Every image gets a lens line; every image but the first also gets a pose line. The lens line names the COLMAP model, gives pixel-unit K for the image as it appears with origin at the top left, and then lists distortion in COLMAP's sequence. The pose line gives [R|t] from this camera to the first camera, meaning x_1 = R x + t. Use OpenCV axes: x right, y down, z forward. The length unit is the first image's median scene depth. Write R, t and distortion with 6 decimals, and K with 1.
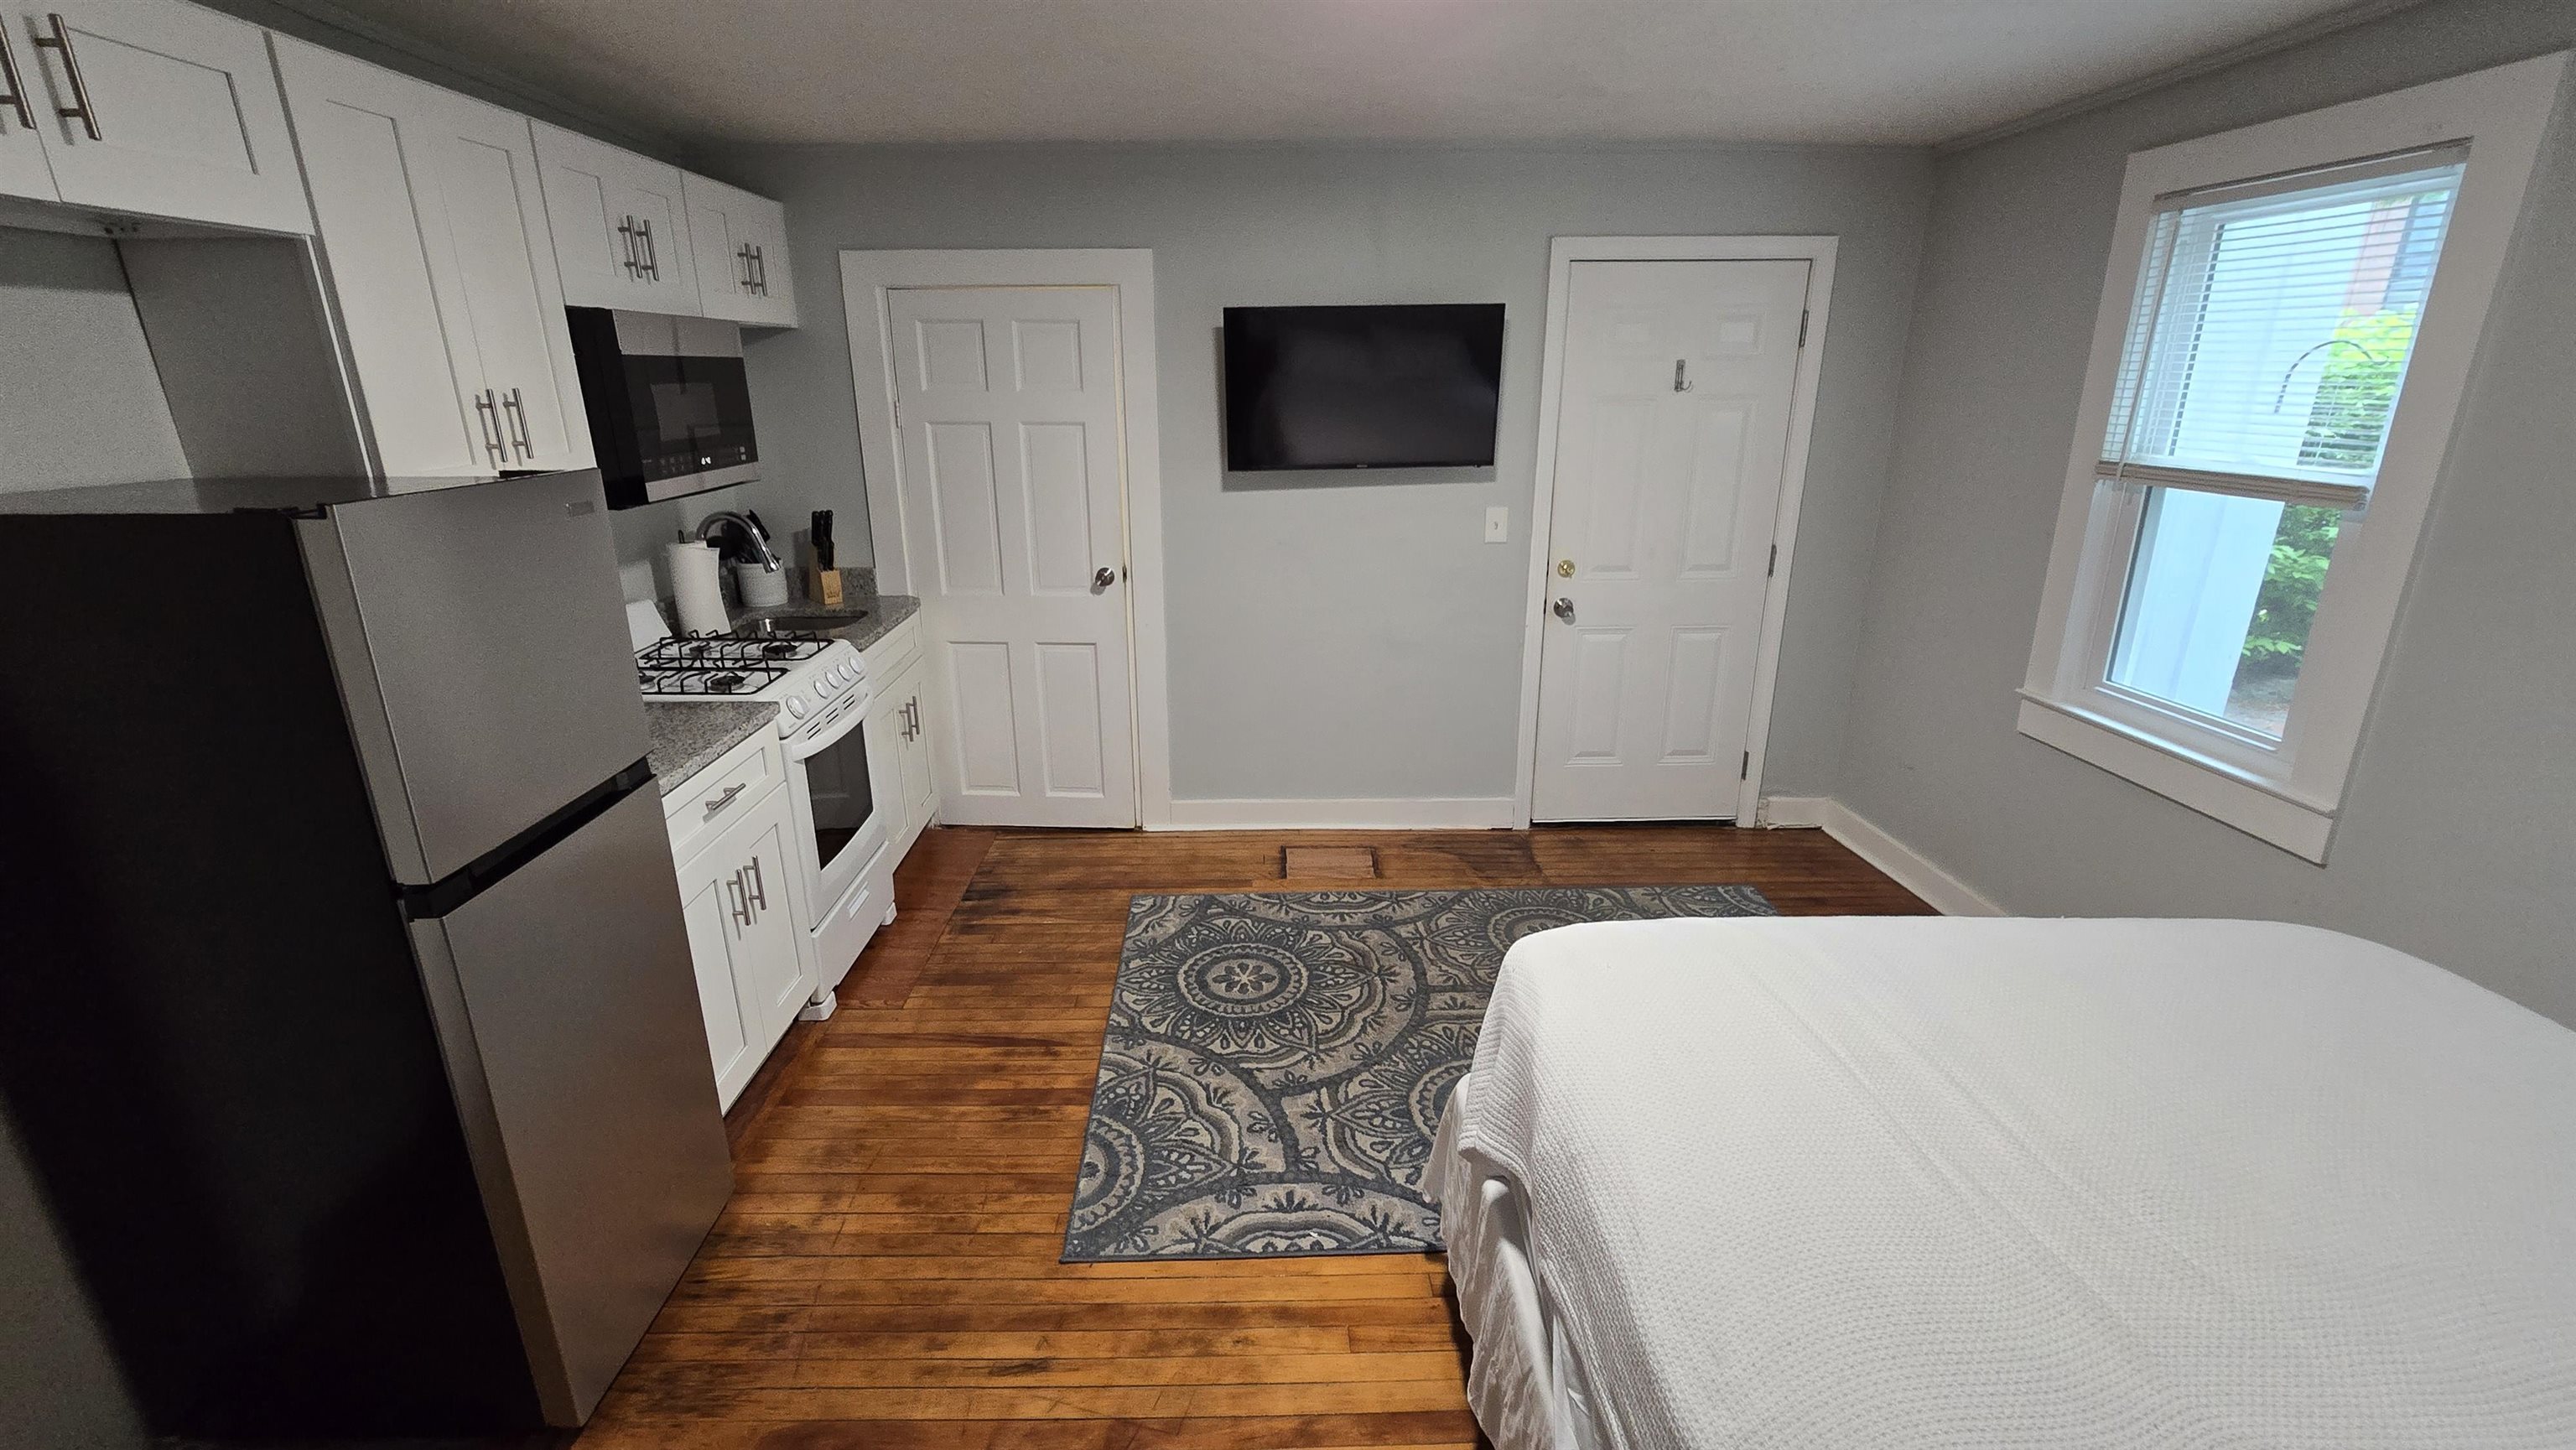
lens RADIAL K [[1062.6, 0, 1272.3], [0, 1062.6, 711.5], [0, 0, 1]] dist [-0.003225, -0.000086]
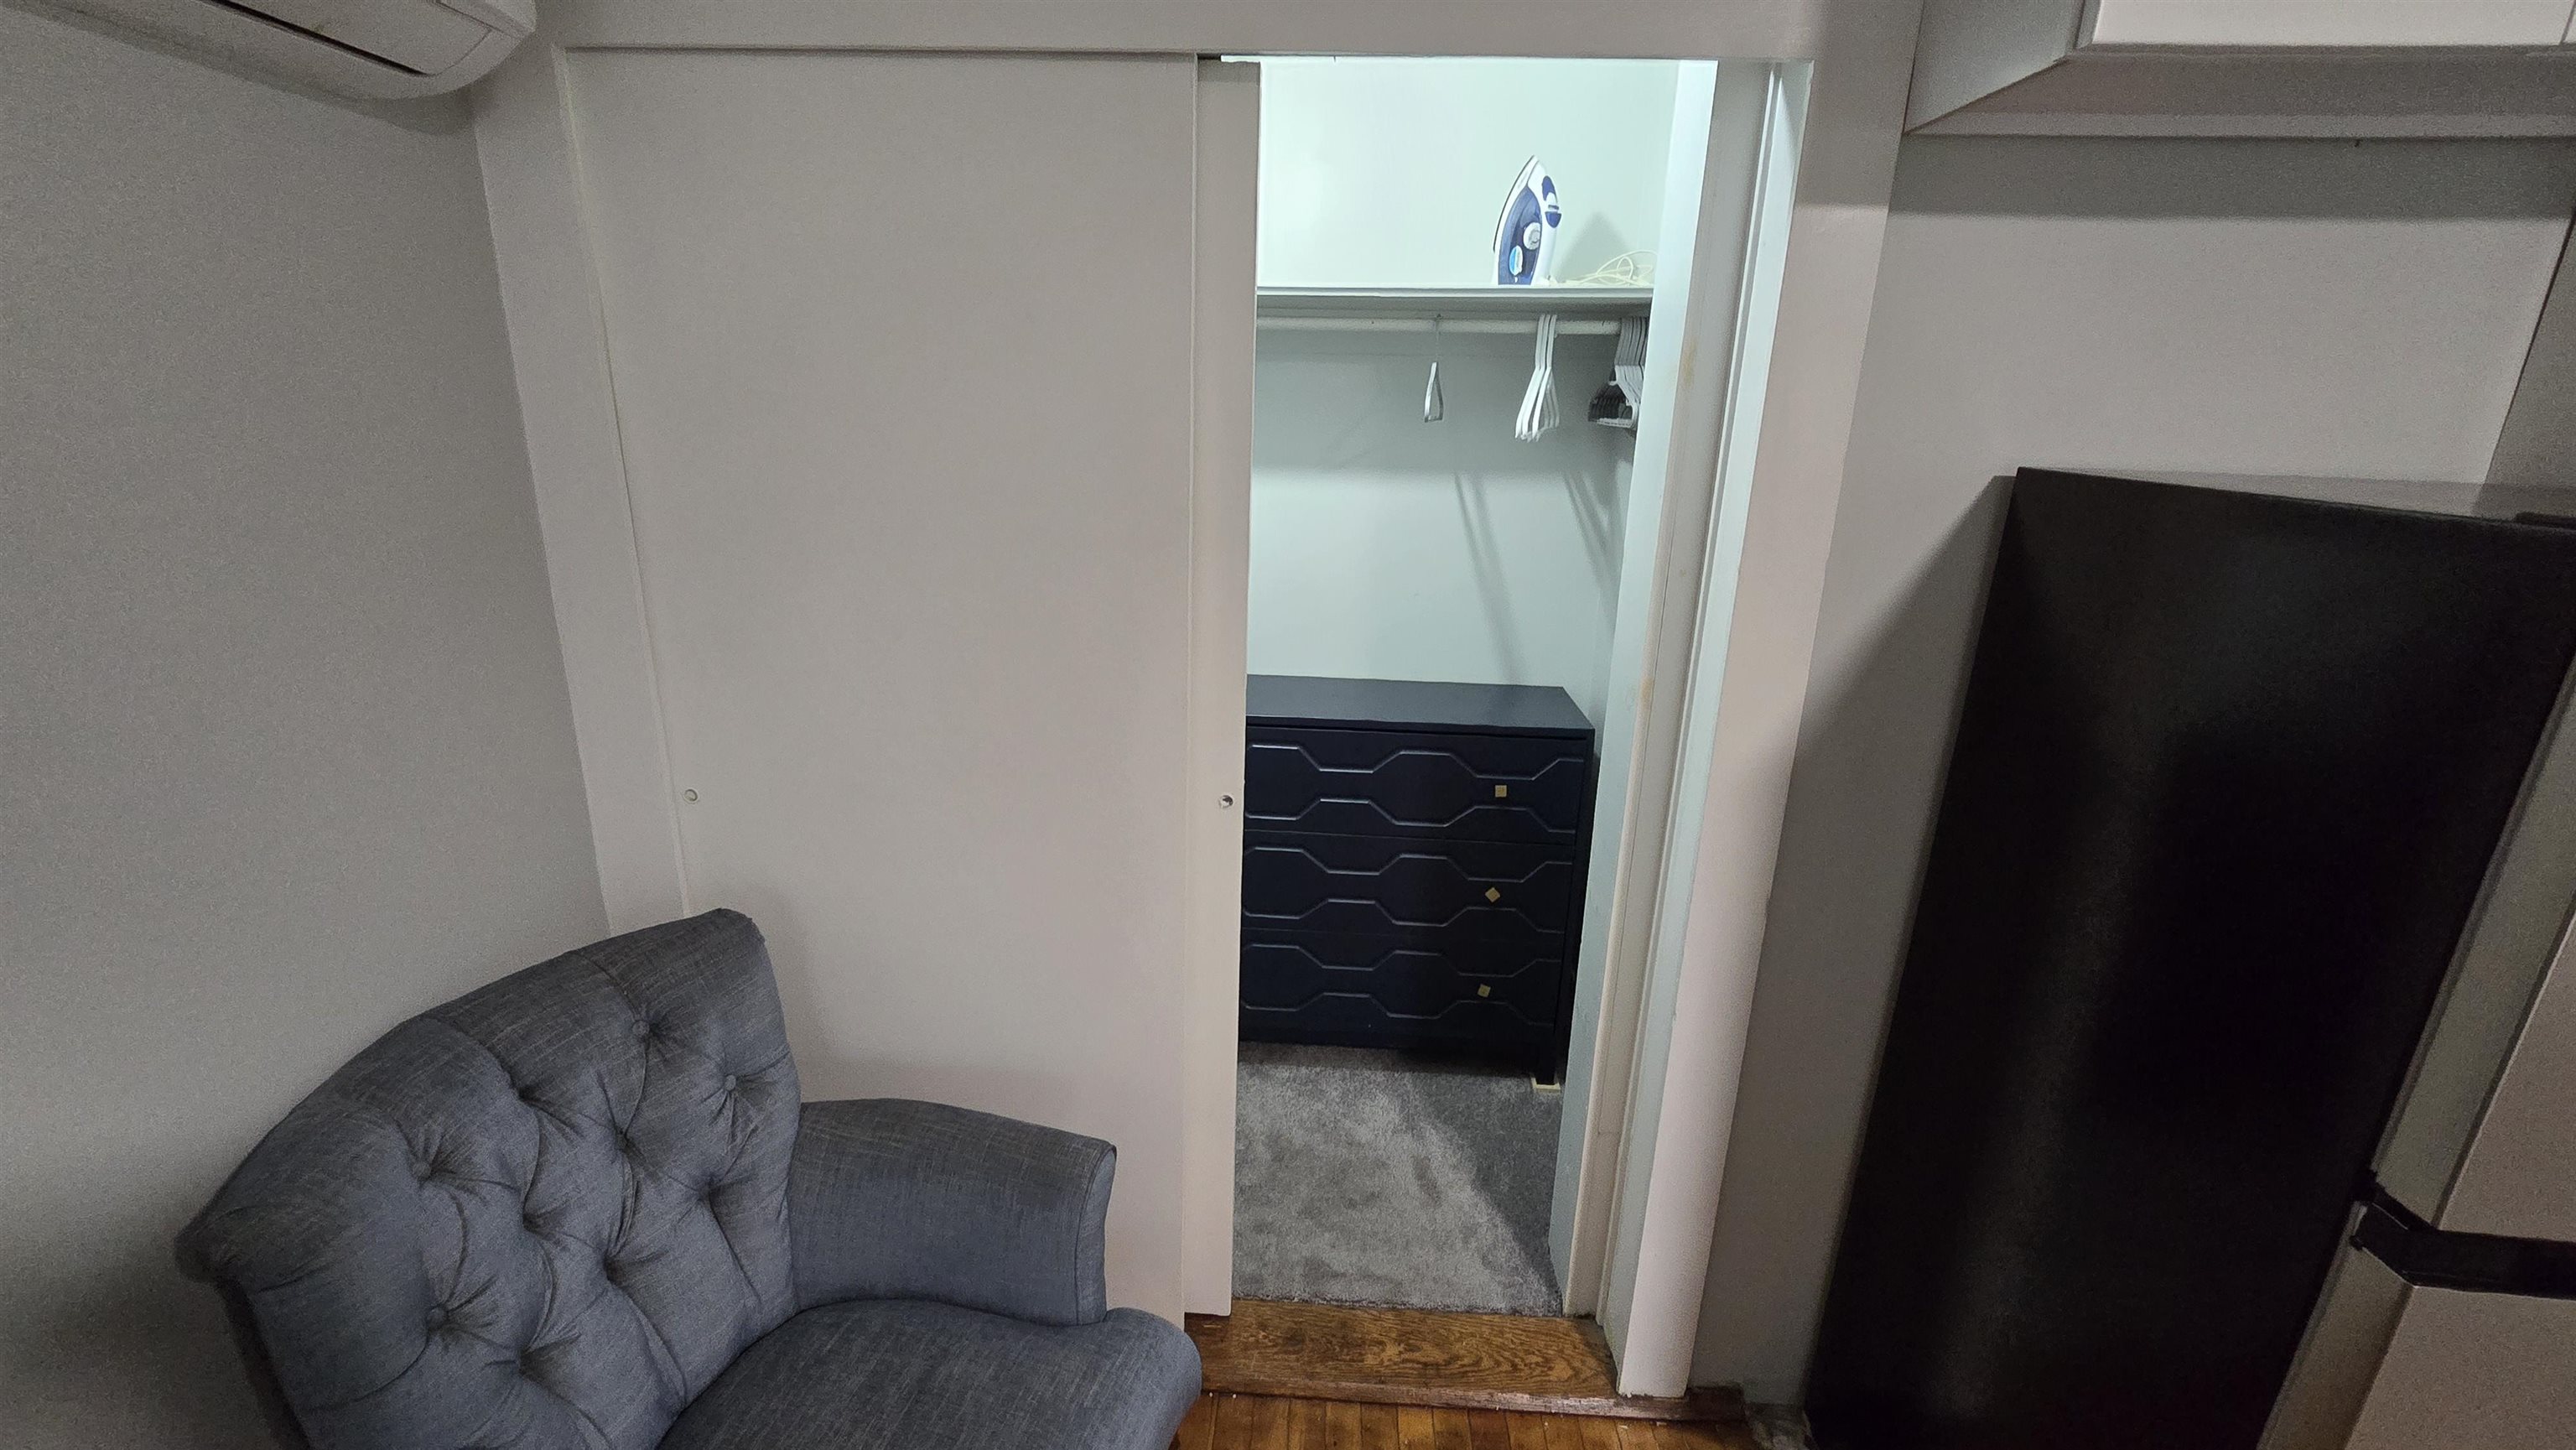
lens RADIAL K [[1062.6, 0, 1272.3], [0, 1062.6, 711.5], [0, 0, 1]] dist [-0.003225, -0.000086]
pose [[-0.072508, 0.289826, -0.954329, -0.126580], [-0.324502, 0.897930, 0.297354, -0.016612], [0.943102, 0.331242, 0.028942, 0.137911]]
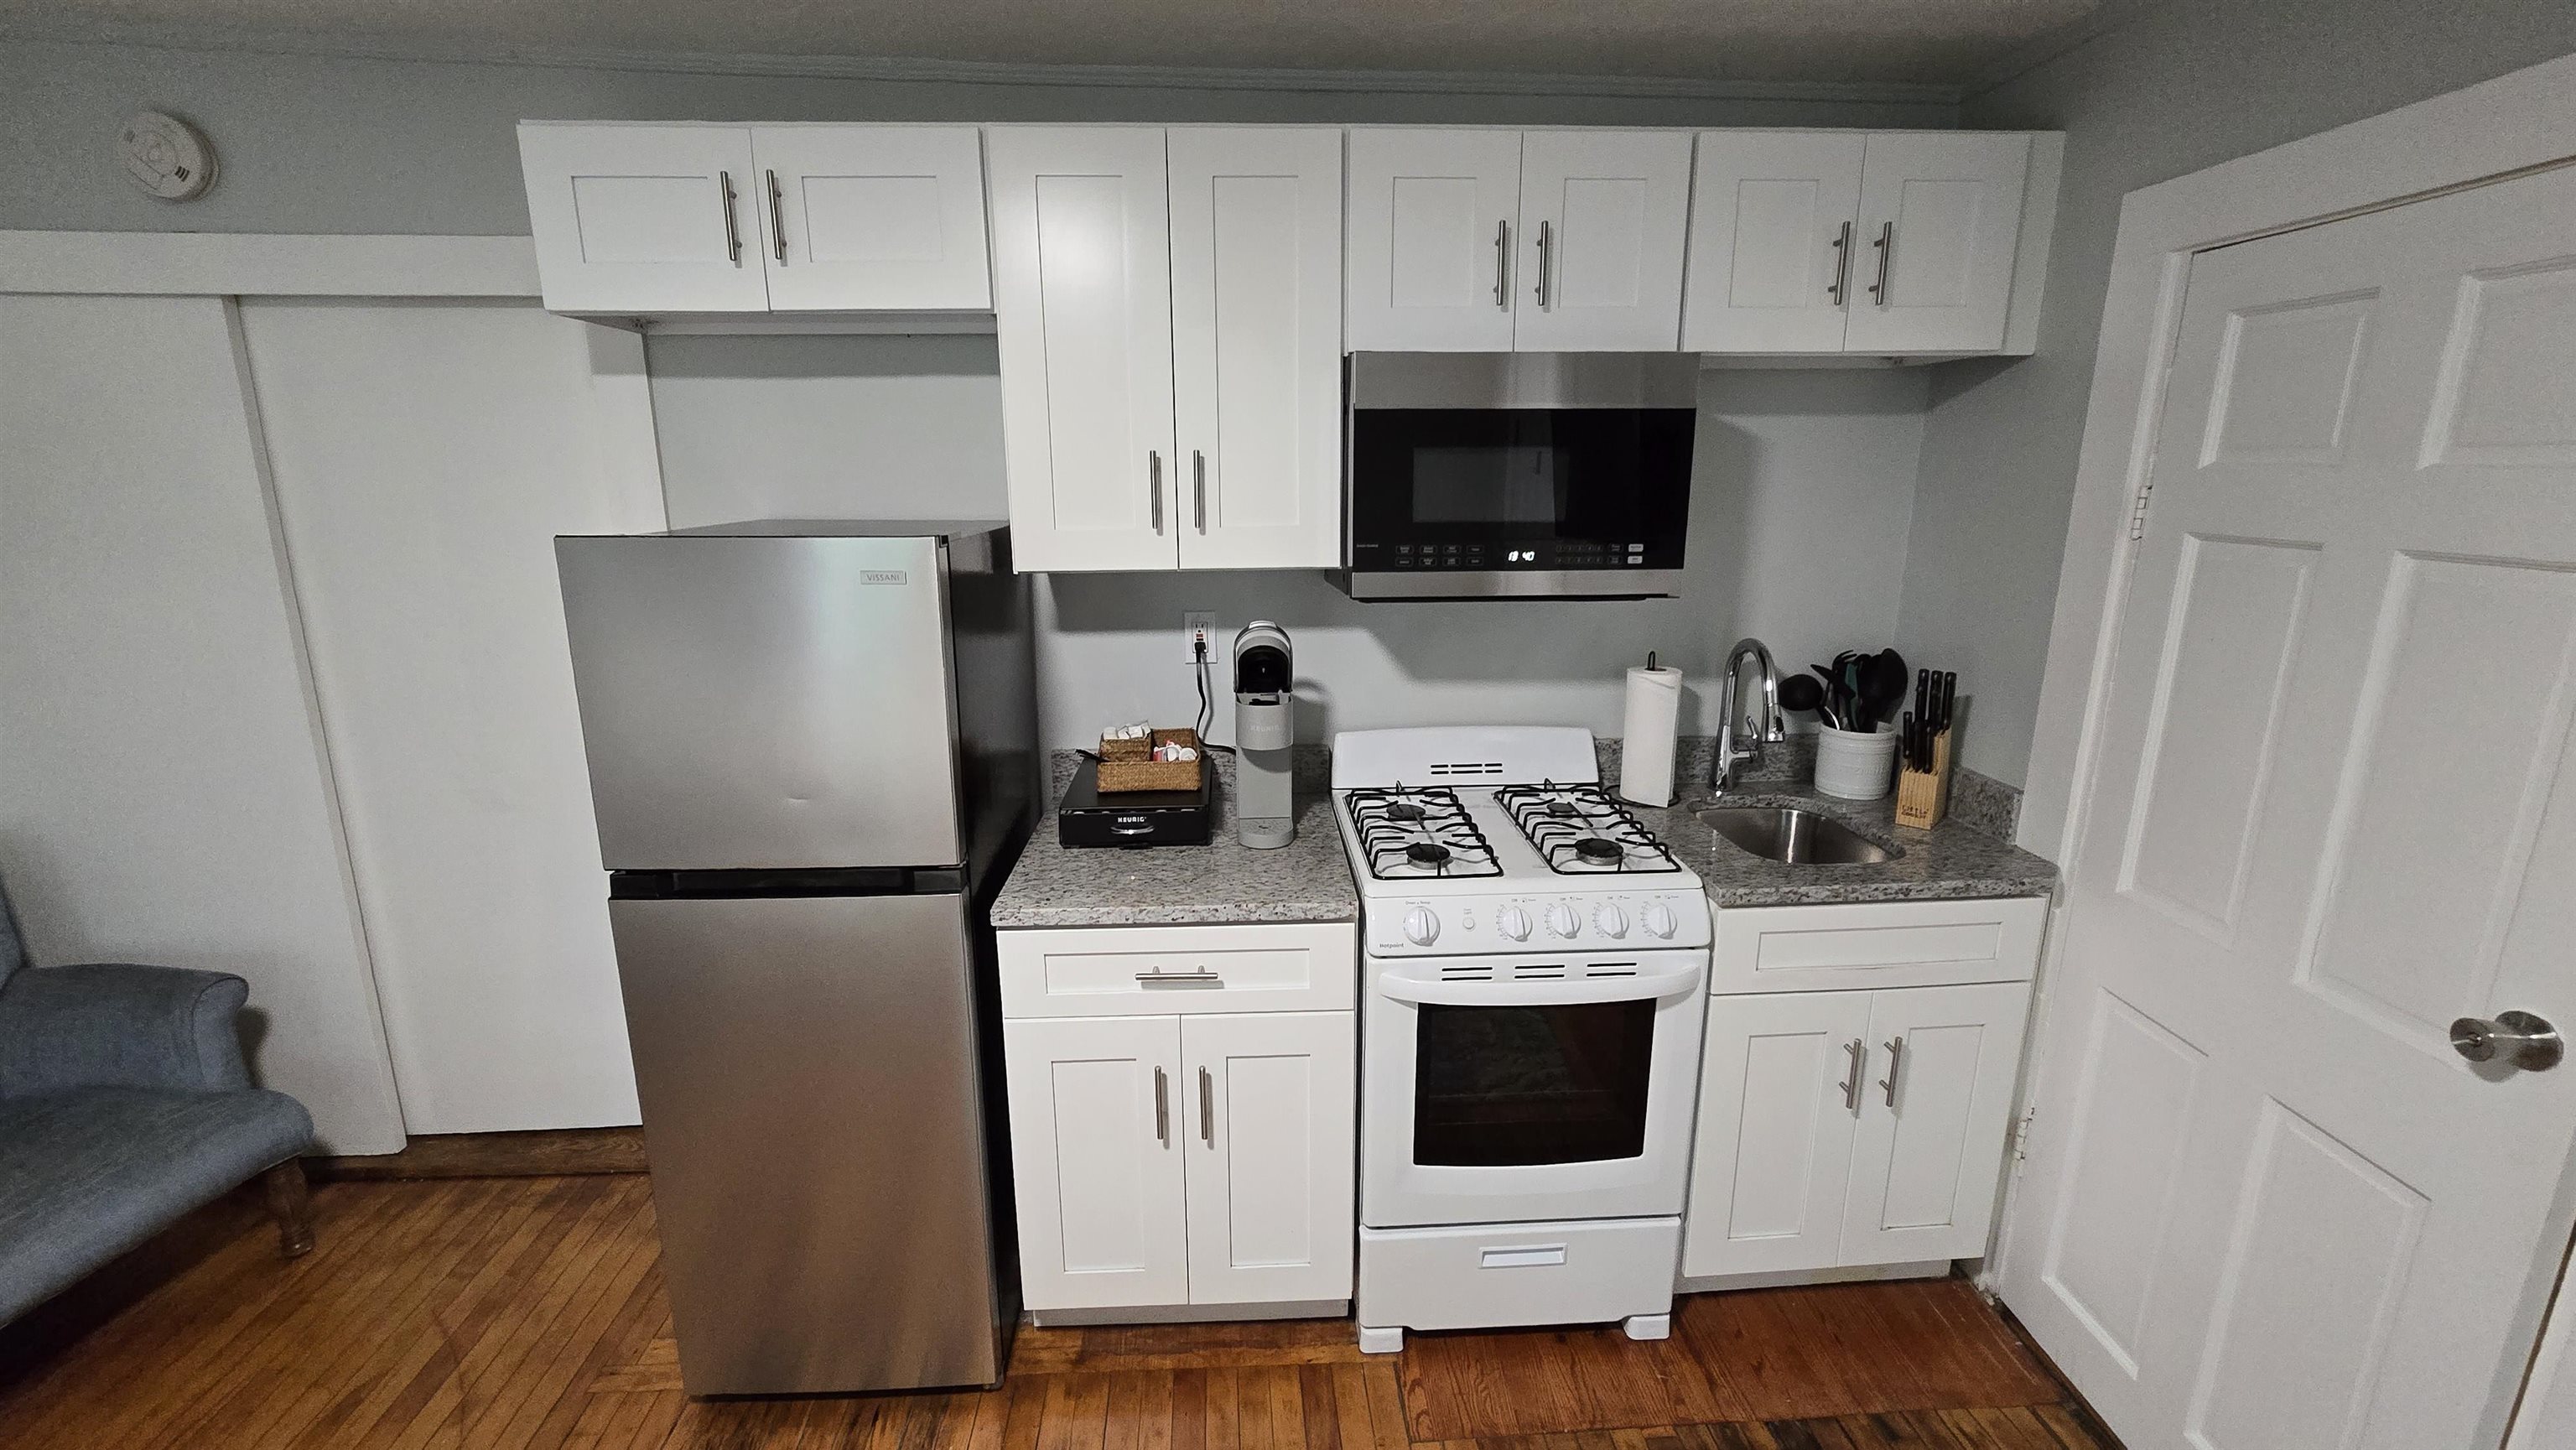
lens RADIAL K [[1062.6, 0, 1272.3], [0, 1062.6, 711.5], [0, 0, 1]] dist [-0.003225, -0.000086]
pose [[0.033472, 0.232956, -0.971911, 0.122989], [-0.301407, 0.929533, 0.212418, -0.183314], [0.952908, 0.285831, 0.101328, 0.612170]]
